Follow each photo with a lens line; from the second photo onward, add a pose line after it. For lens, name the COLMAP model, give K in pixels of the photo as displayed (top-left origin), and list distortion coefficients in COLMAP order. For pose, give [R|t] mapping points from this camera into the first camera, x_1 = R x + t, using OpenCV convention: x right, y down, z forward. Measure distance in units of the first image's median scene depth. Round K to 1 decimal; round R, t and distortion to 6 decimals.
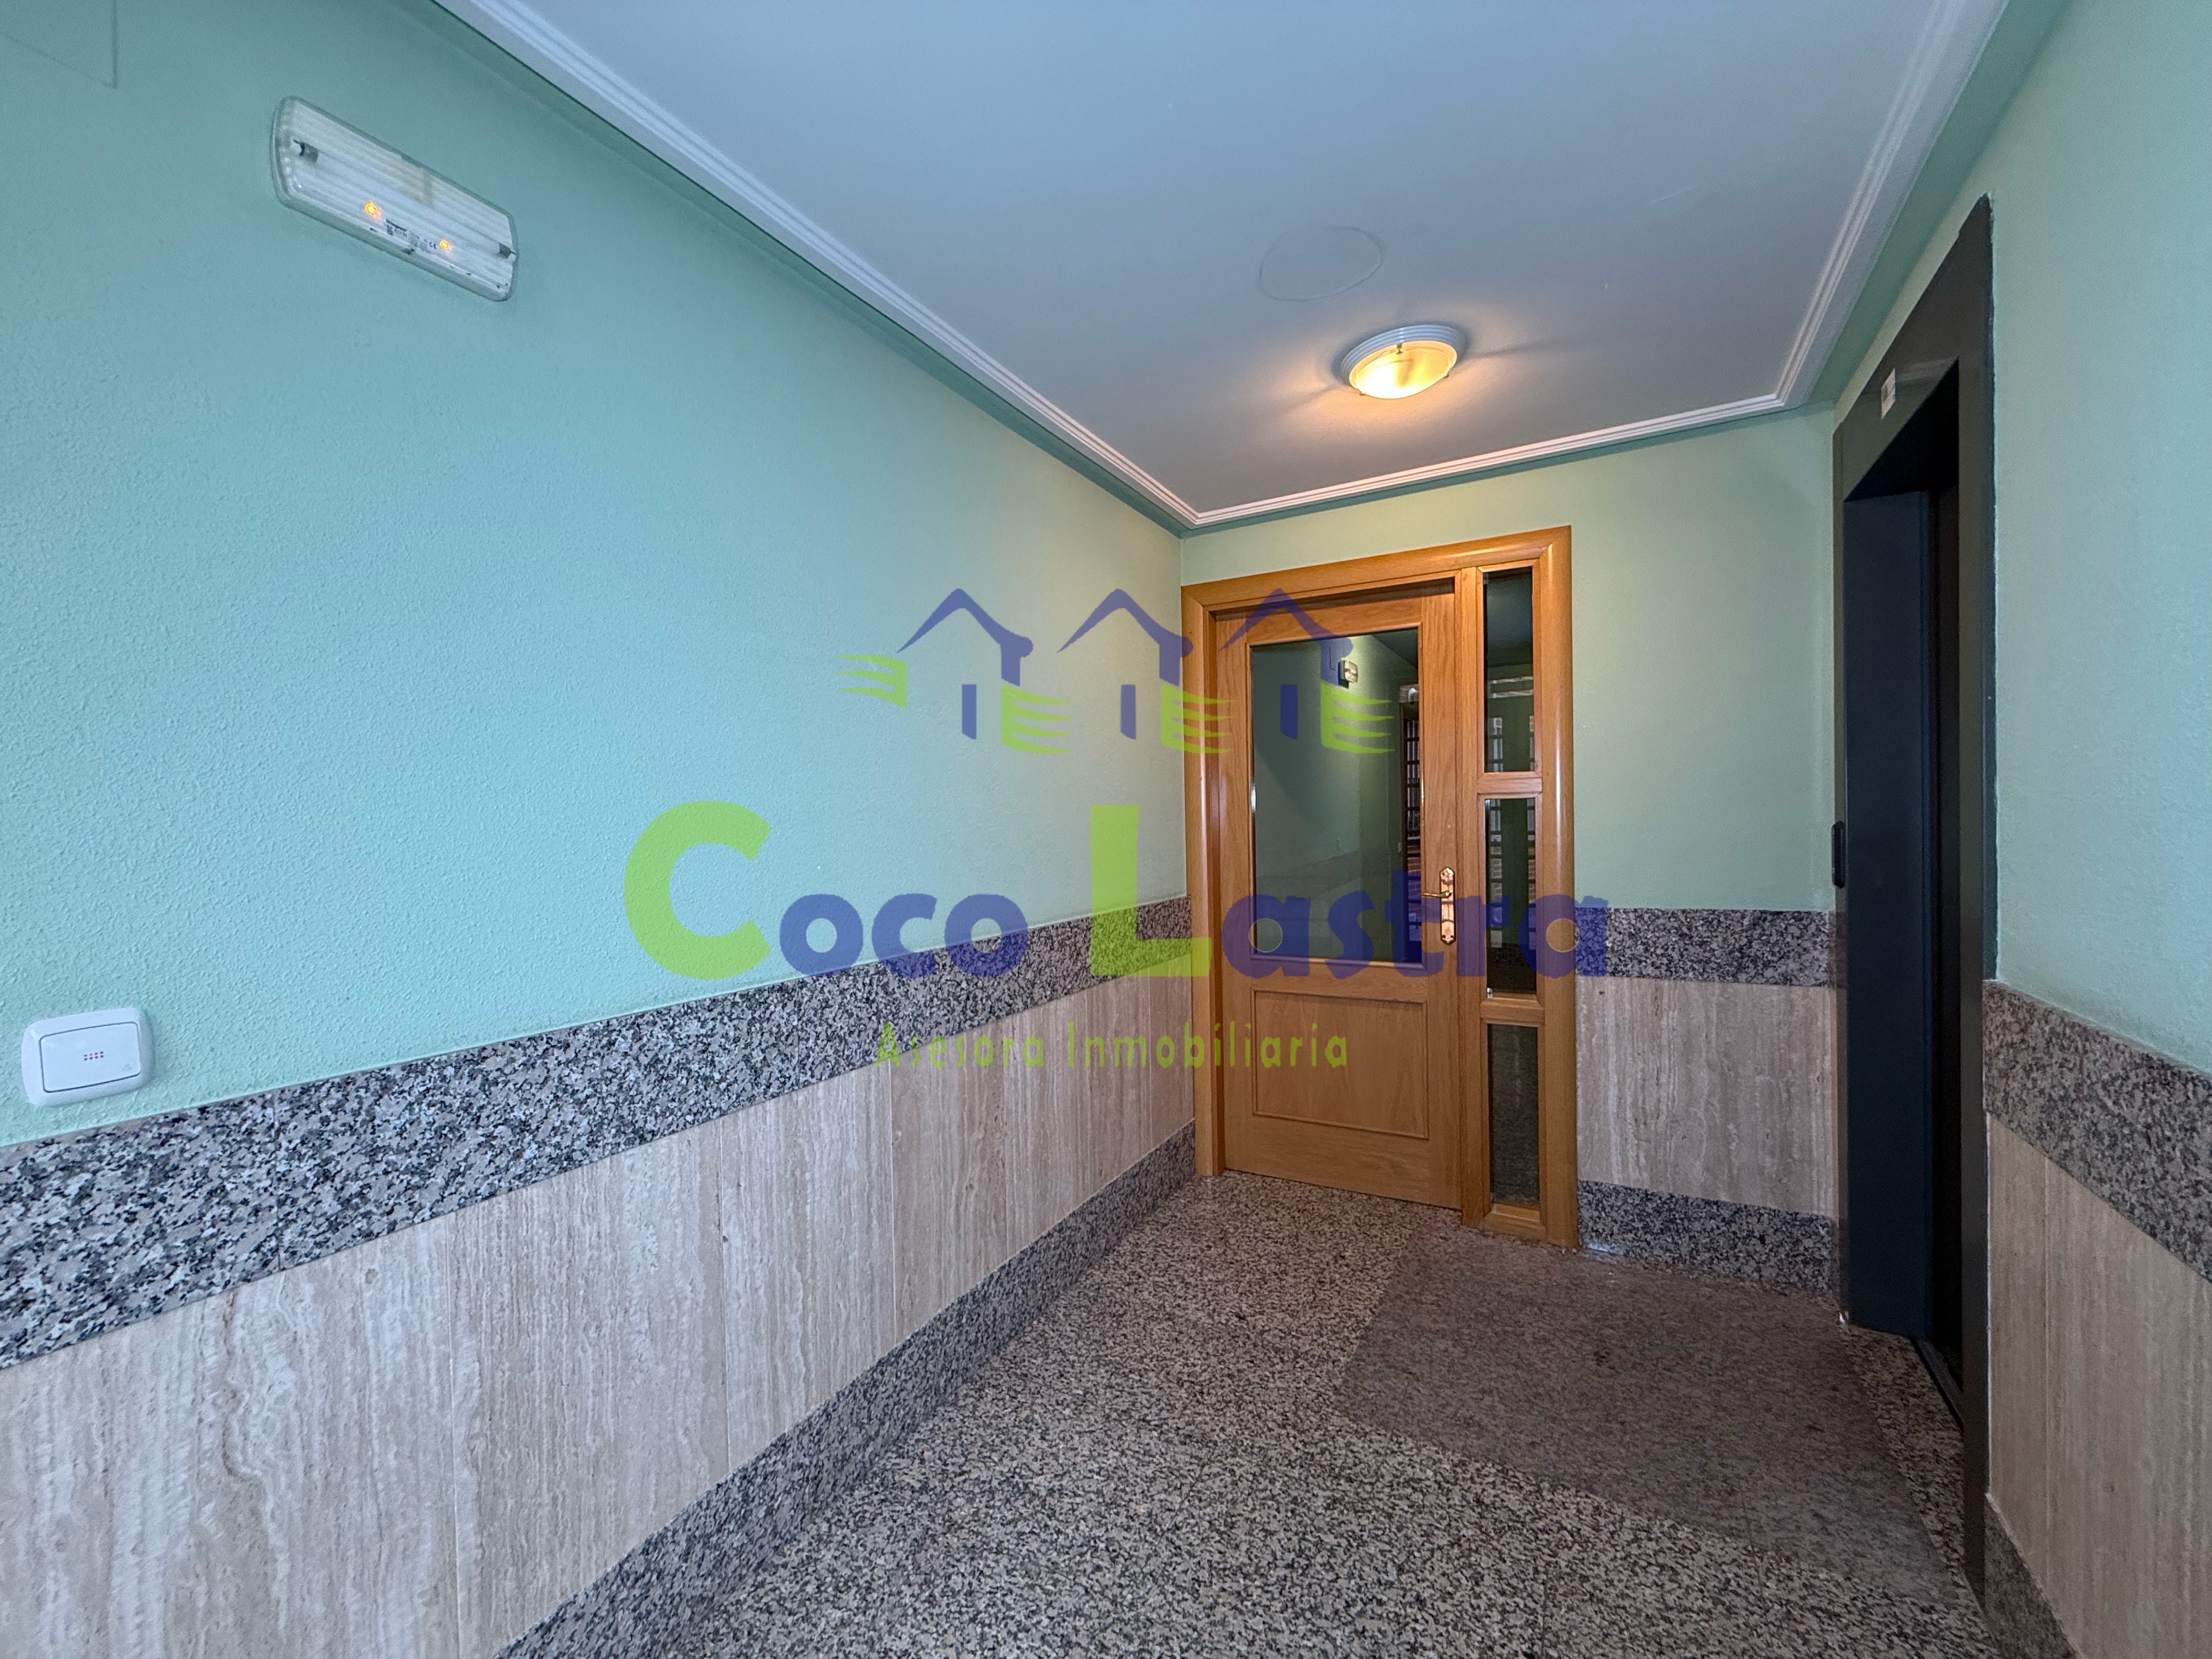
lens RADIAL K [[876.6, 0, 1101.9], [0, 876.6, 826.3], [0, 0, 1]] dist [-0.005593, 0.000483]
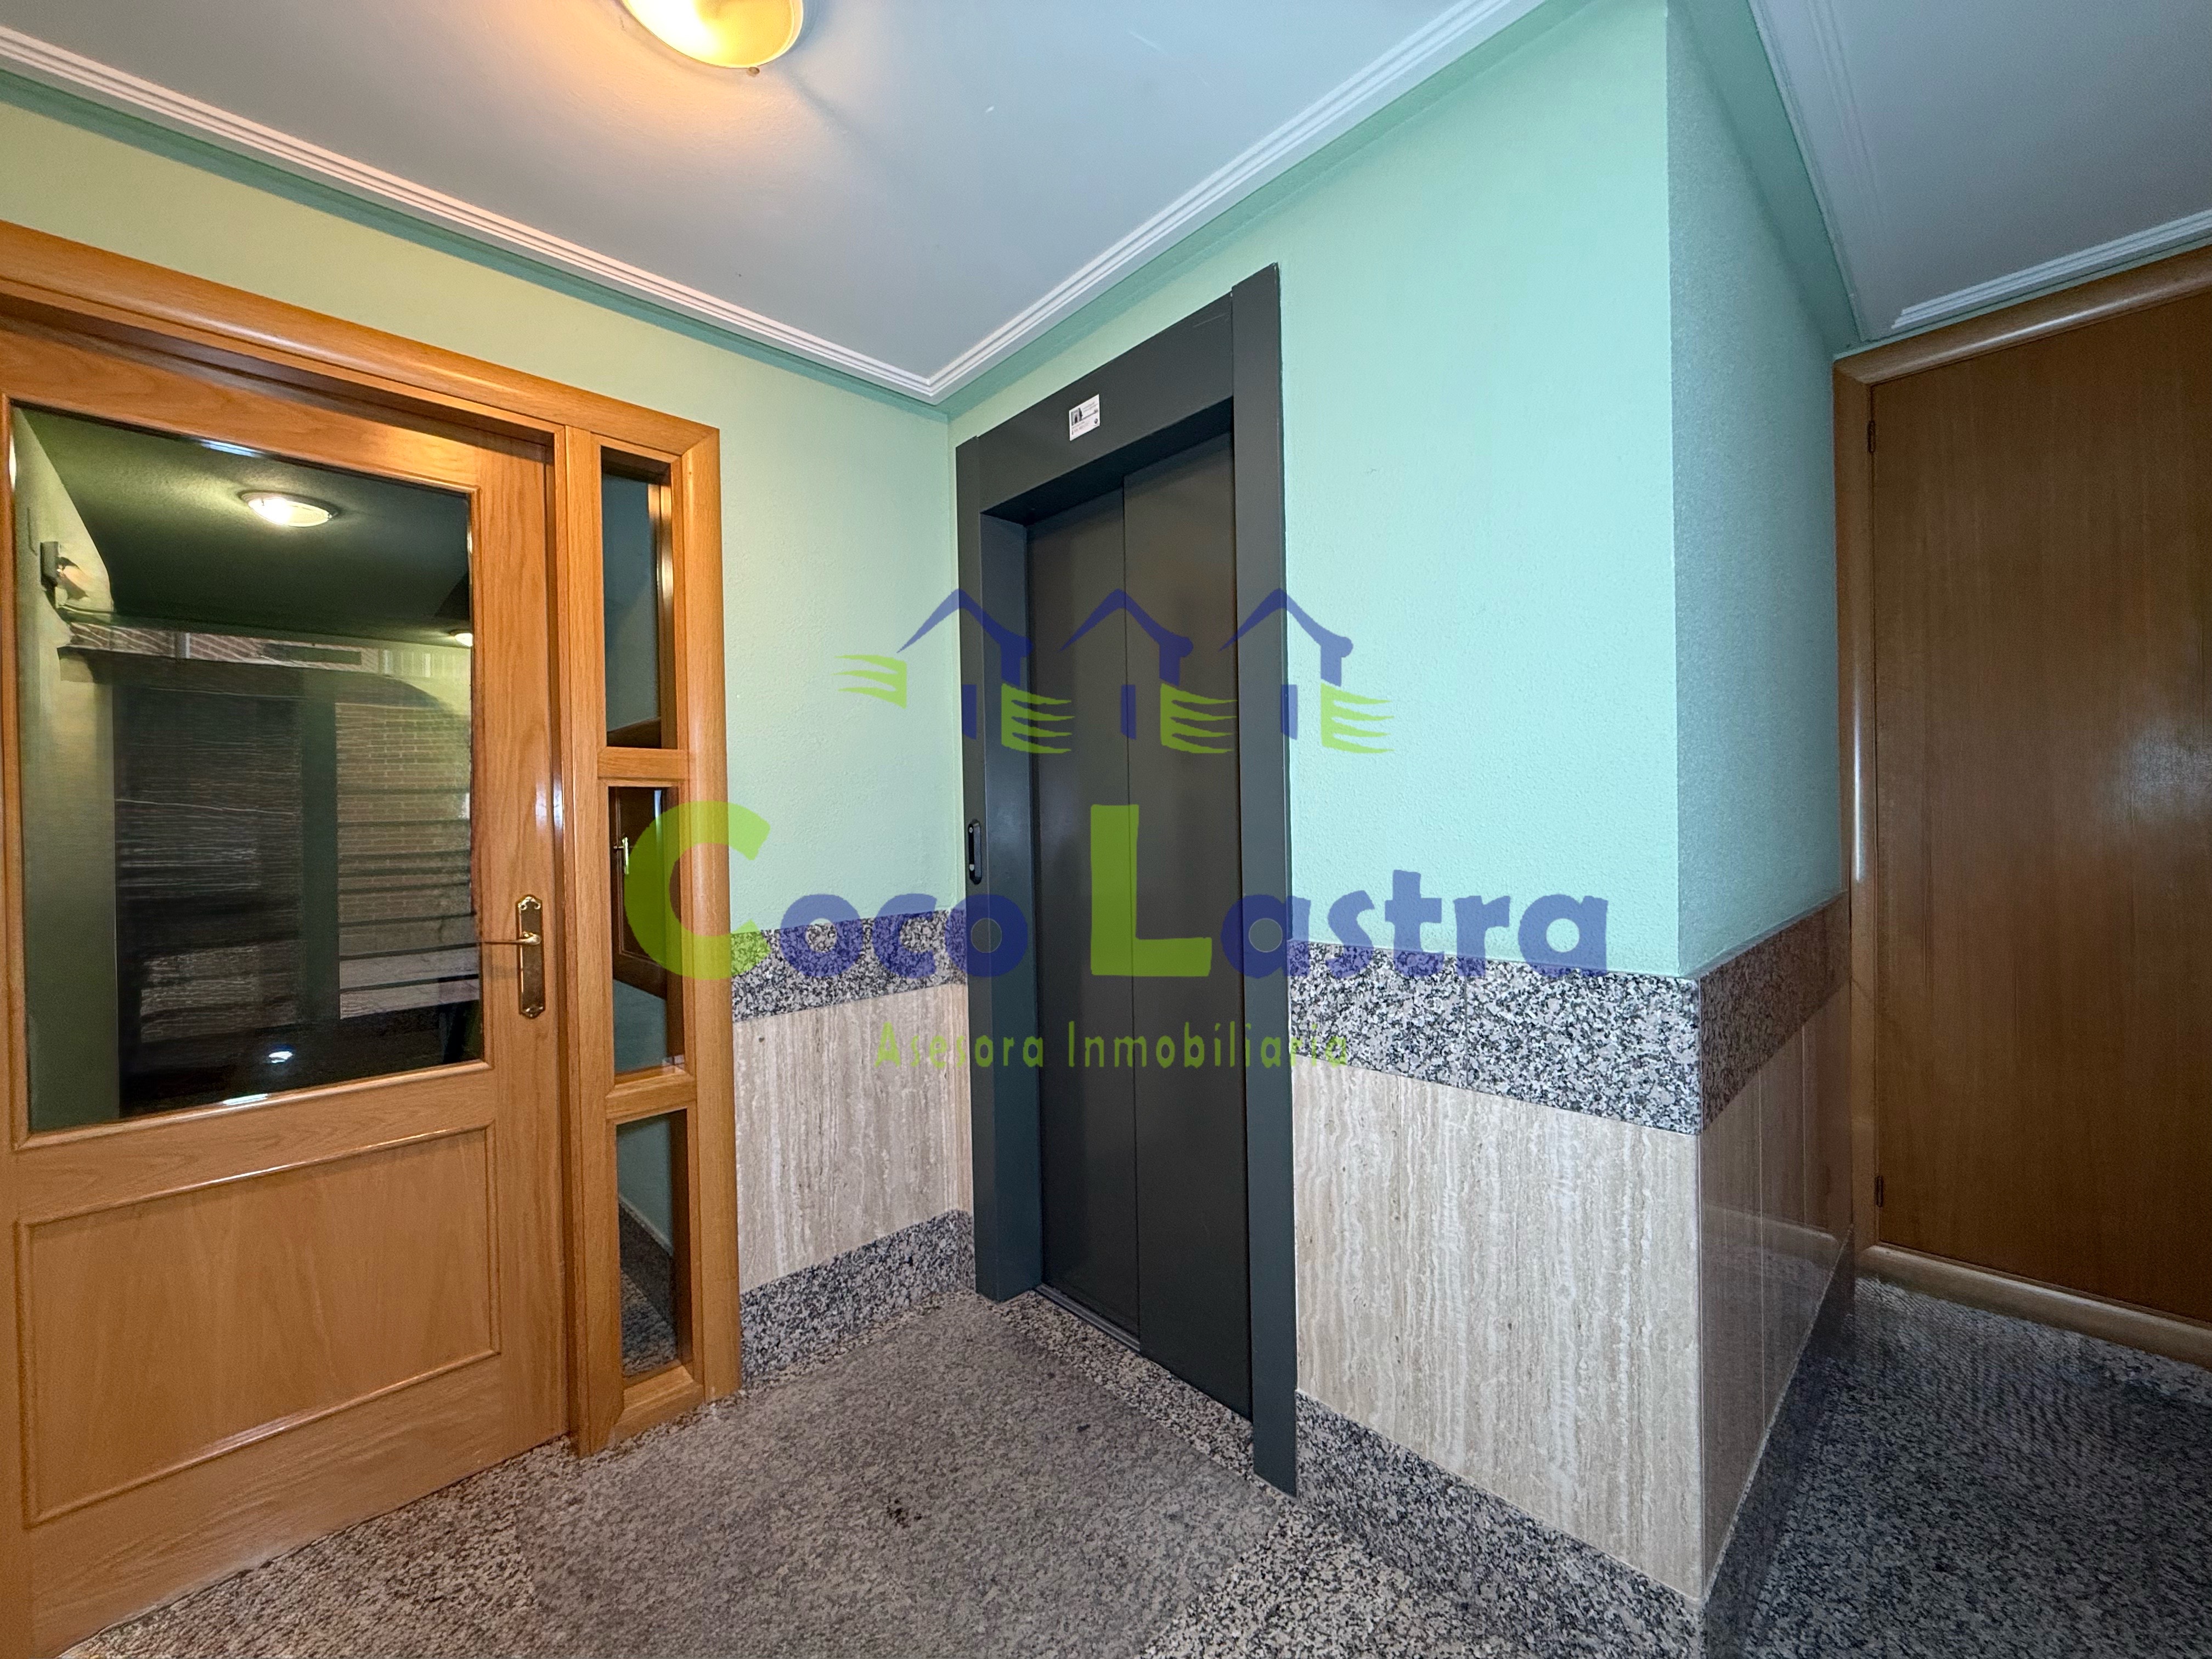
lens RADIAL K [[876.6, 0, 1101.9], [0, 876.6, 827.9], [0, 0, 1]] dist [-0.005593, 0.000483]
pose [[0.299759, 0.009279, 0.953970, -0.088542], [0.025069, 0.999531, -0.017599, 0.023221], [-0.953685, 0.029191, 0.299386, 0.480522]]
